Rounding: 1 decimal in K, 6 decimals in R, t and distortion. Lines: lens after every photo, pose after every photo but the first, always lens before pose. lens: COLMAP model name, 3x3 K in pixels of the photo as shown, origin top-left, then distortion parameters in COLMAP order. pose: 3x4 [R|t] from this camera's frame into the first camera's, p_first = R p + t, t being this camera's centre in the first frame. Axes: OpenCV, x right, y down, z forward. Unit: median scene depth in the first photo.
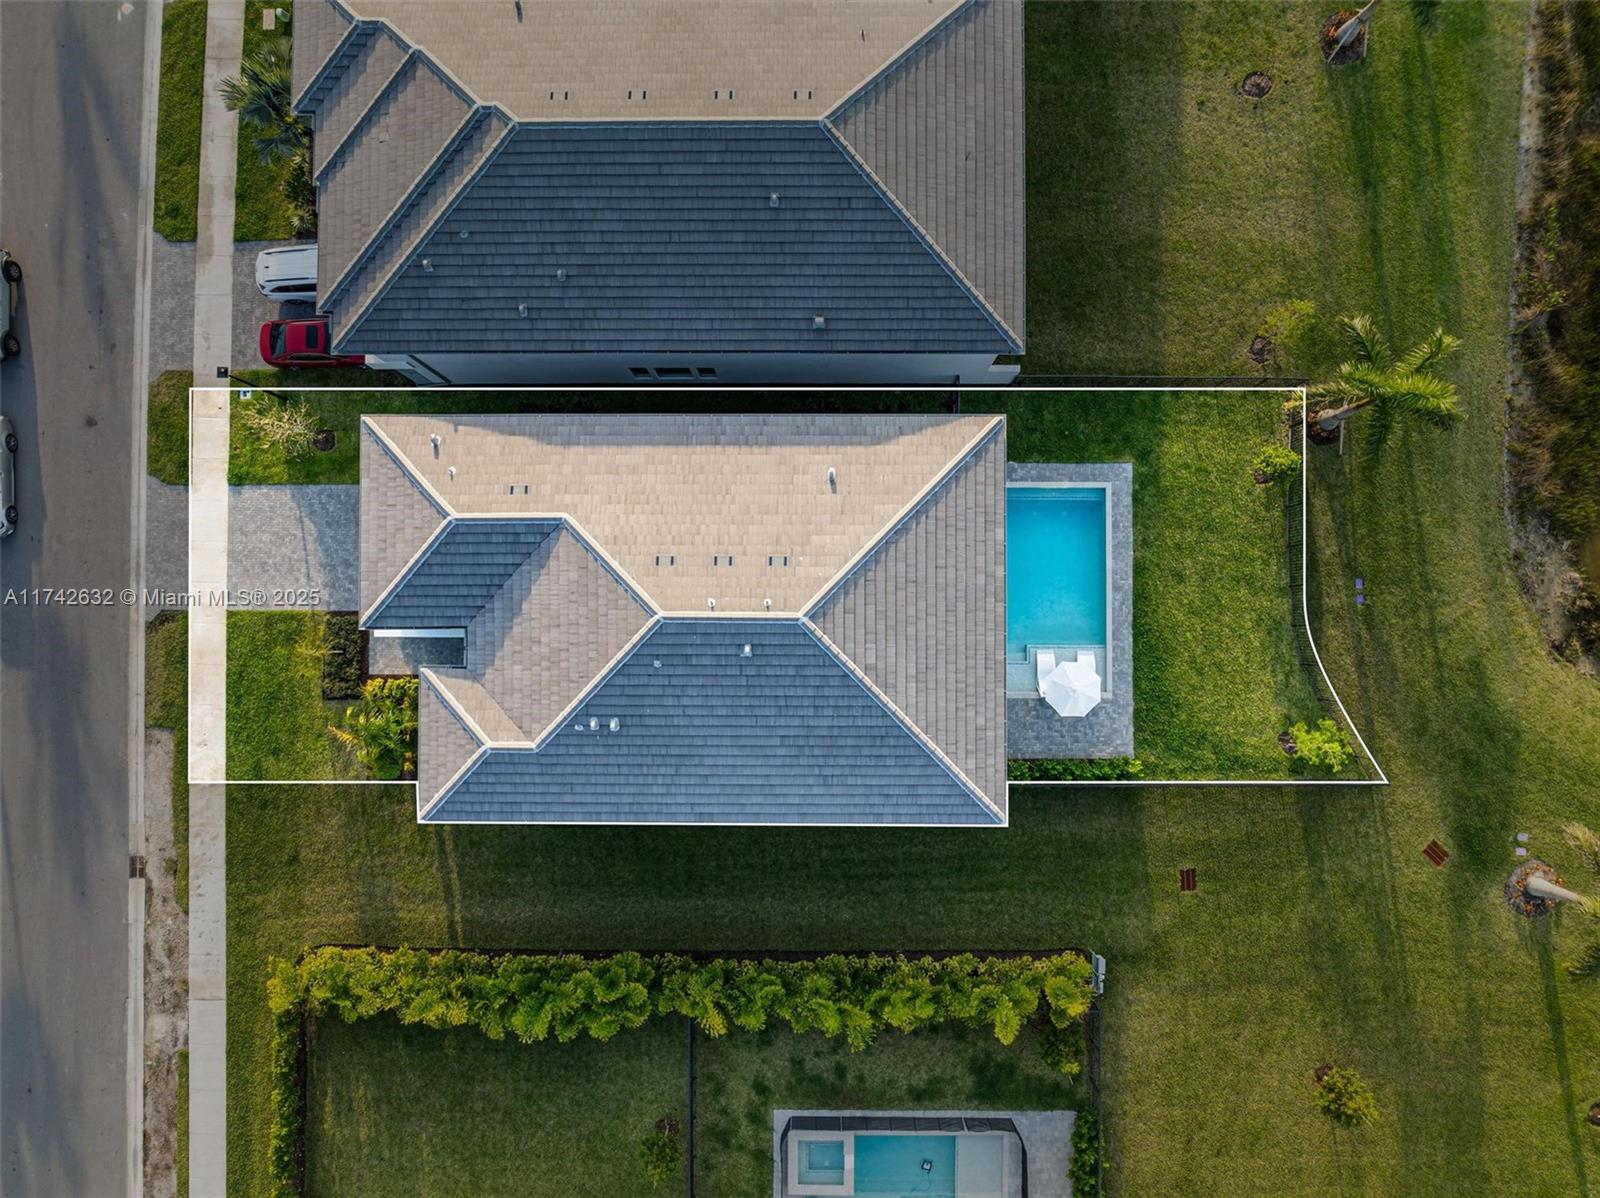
lens RADIAL K [[1171.4, 0, 800.0], [0, 1171.4, 599.0], [0, 0, 1]] dist [-0.049907, -0.001501]
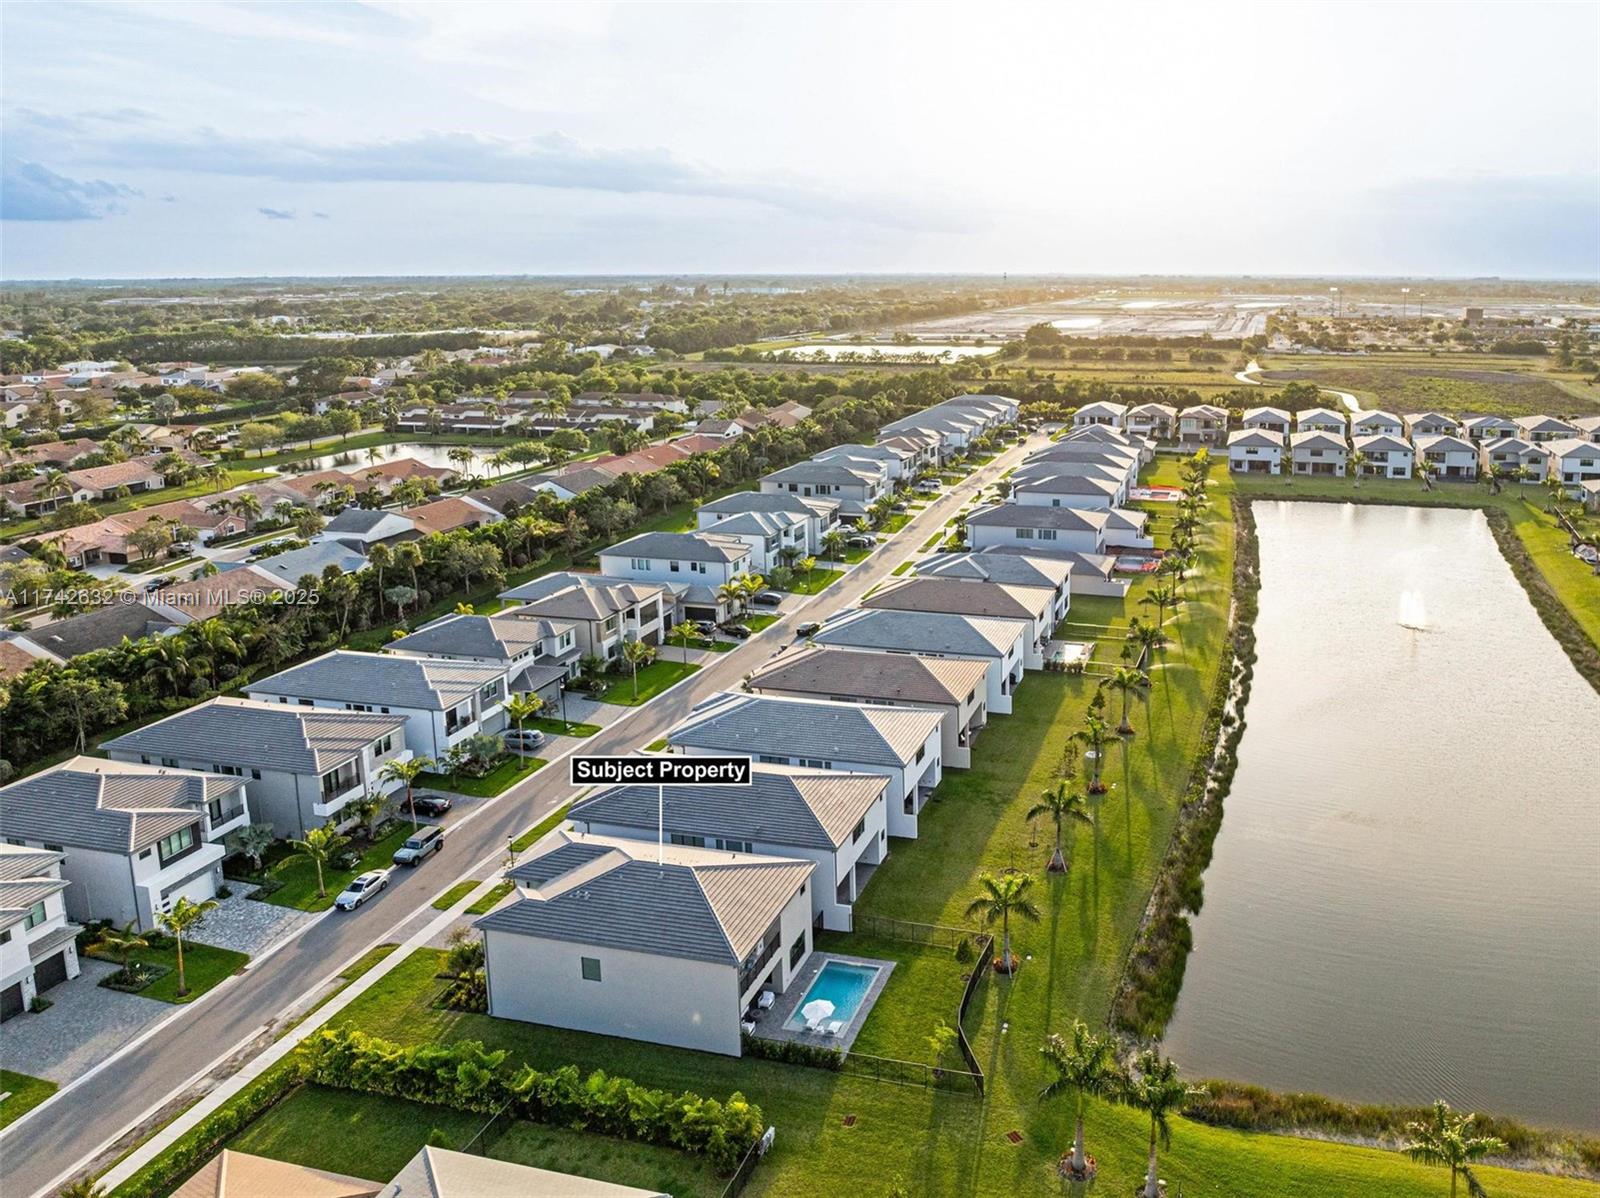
lens RADIAL K [[1171.4, 0, 800.0], [0, 1171.4, 599.0], [0, 0, 1]] dist [-0.049907, -0.001501]
pose [[0.927924, 0.108613, -0.356596, 0.696497], [-0.372769, 0.268307, -0.888287, 1.337204], [-0.000802, 0.957191, 0.289456, -0.069775]]
